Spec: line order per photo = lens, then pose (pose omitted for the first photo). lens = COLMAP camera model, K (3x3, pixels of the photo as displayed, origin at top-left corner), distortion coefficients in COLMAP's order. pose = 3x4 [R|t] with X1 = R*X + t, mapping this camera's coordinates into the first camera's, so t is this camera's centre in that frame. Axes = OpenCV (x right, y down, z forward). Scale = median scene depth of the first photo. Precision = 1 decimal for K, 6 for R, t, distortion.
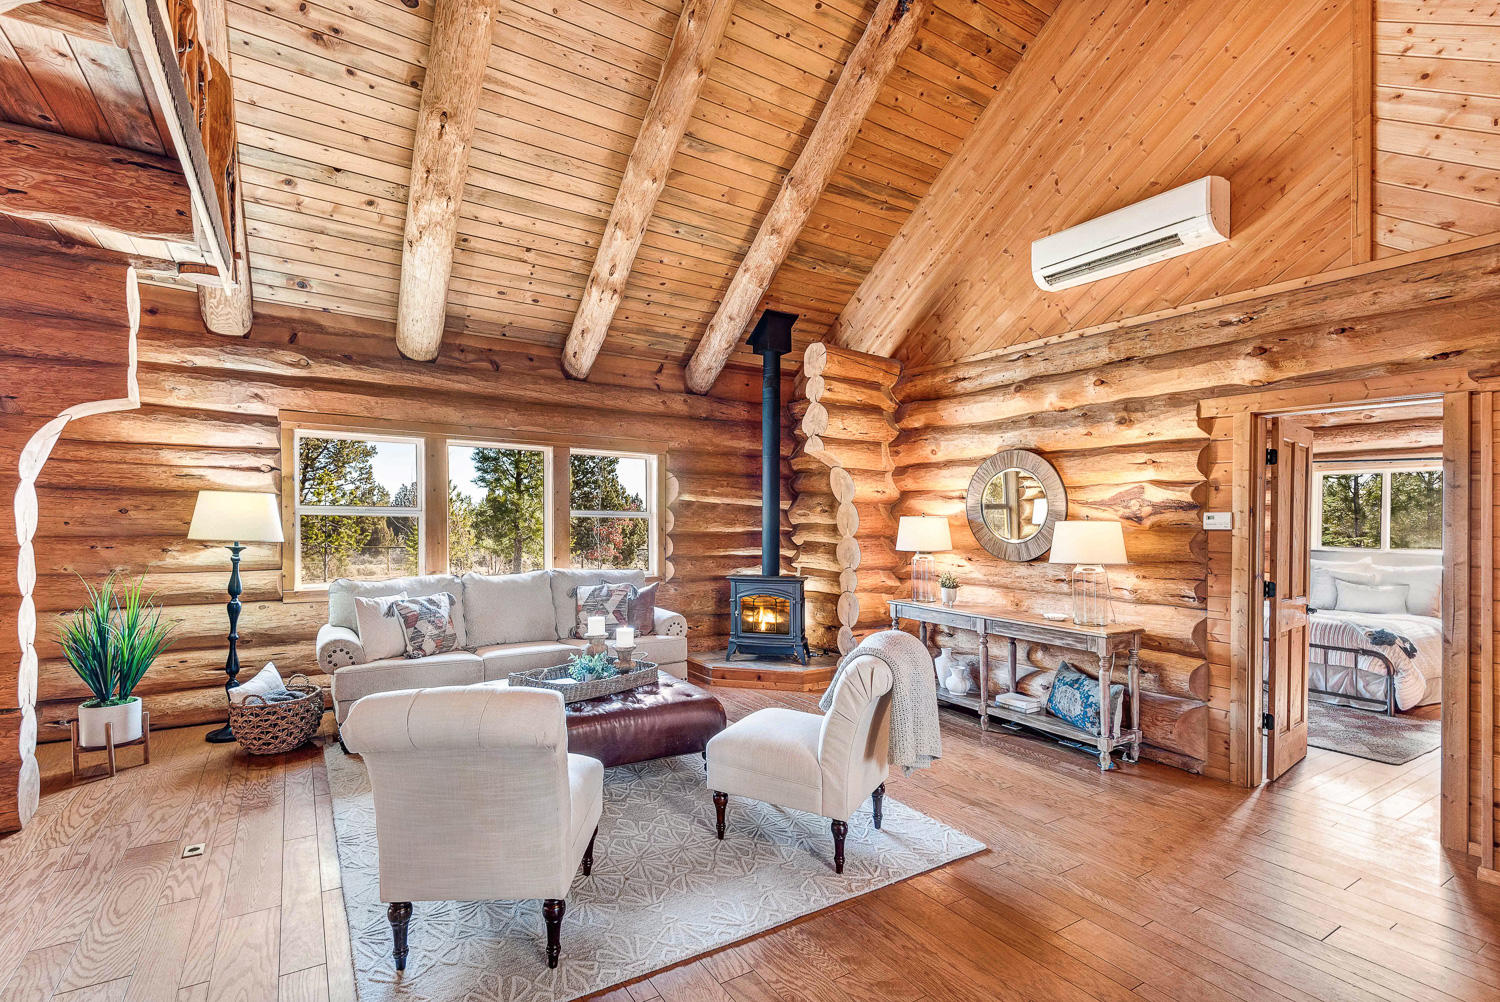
lens RADIAL K [[695.3, 0, 746.2], [0, 695.3, 527.9], [0, 0, 1]] dist [0.012243, -0.008605]
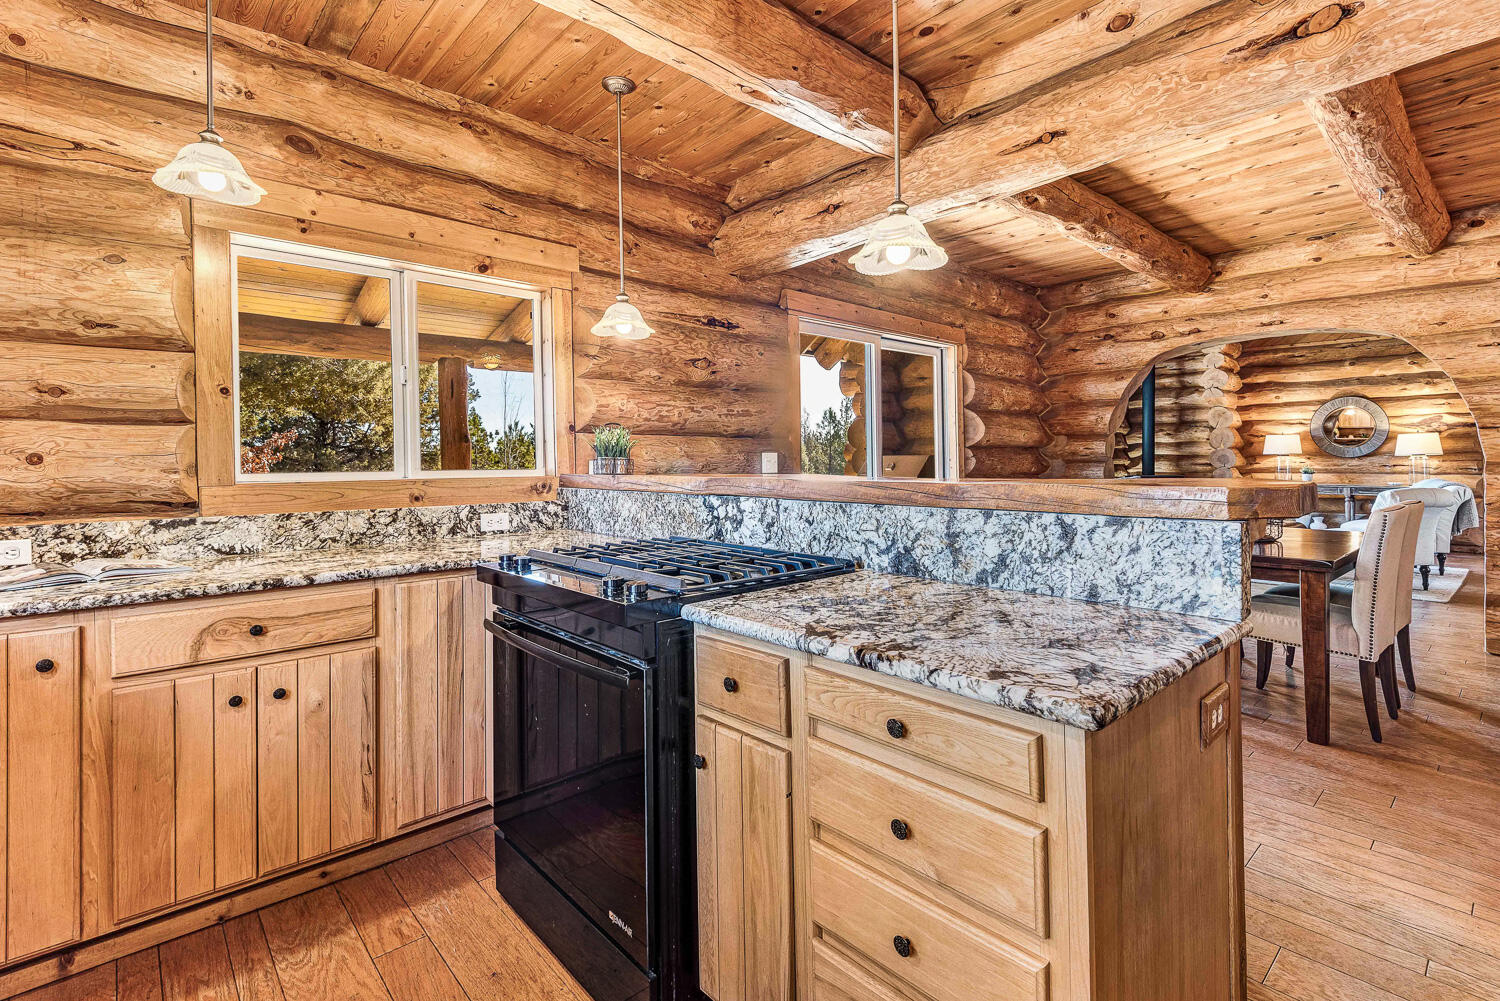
lens RADIAL K [[695.3, 0, 764.8], [0, 695.3, 463.1], [0, 0, 1]] dist [0.012243, -0.008605]
pose [[0.986608, -0.021259, 0.161720, -1.433961], [0.021872, 0.999759, -0.002013, 0.032939], [-0.161638, 0.005523, 0.986835, -0.565559]]
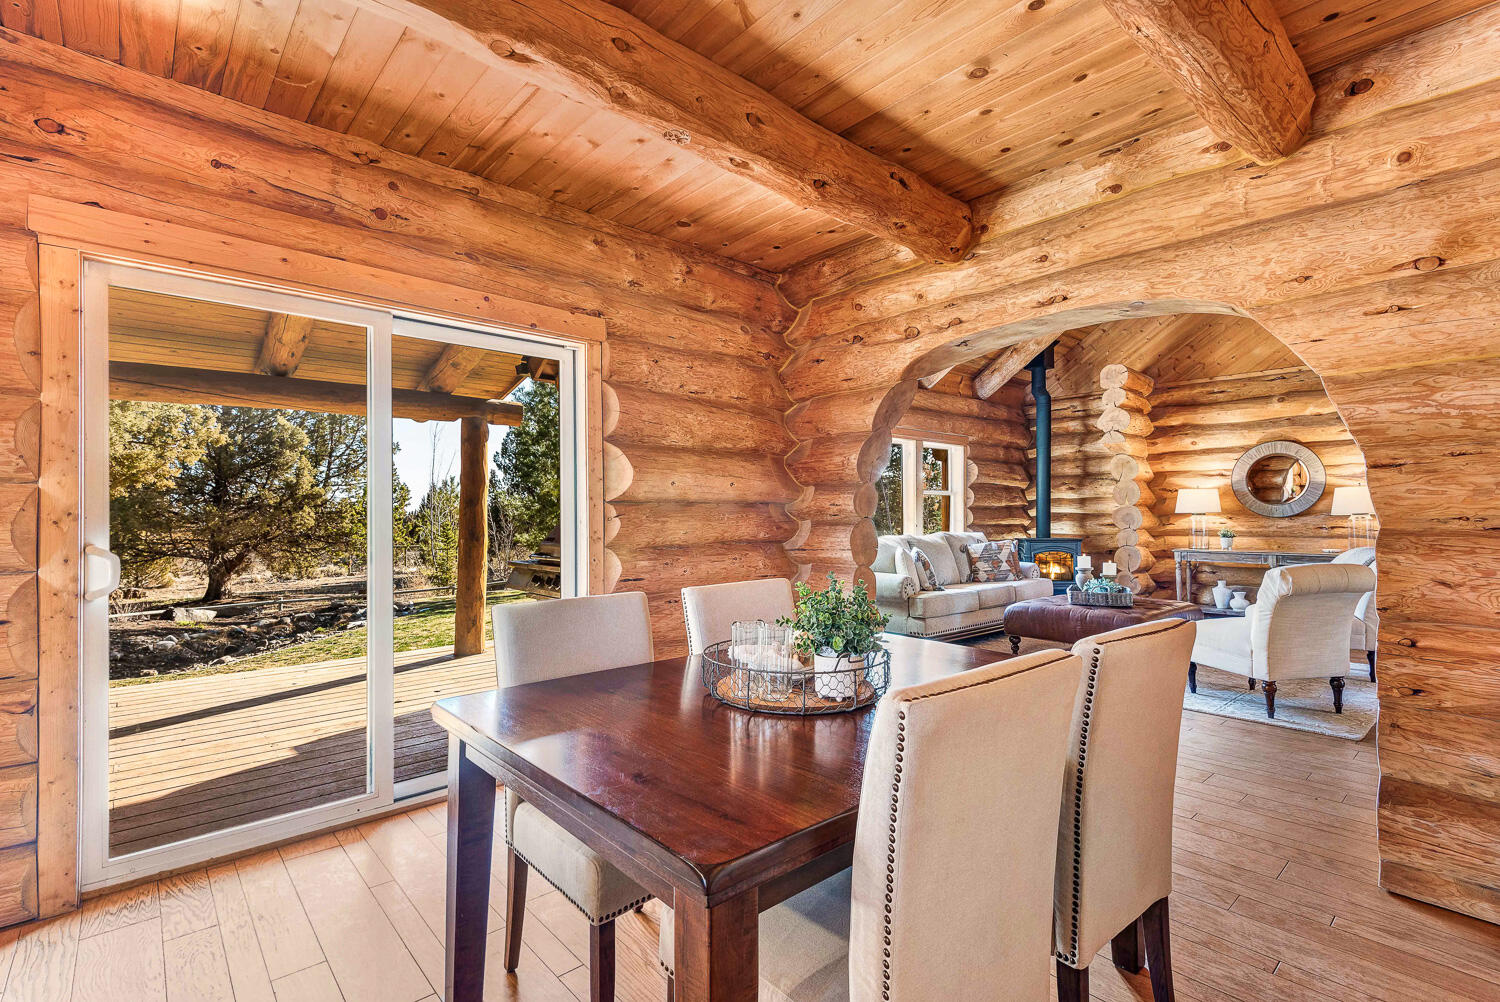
lens RADIAL K [[695.3, 0, 749.2], [0, 695.3, 514.6], [0, 0, 1]] dist [0.012243, -0.008605]
pose [[0.987609, -0.018028, 0.155897, -0.948651], [0.019897, 0.999748, -0.010436, 0.035725], [-0.155669, 0.013409, 0.987718, -0.279748]]
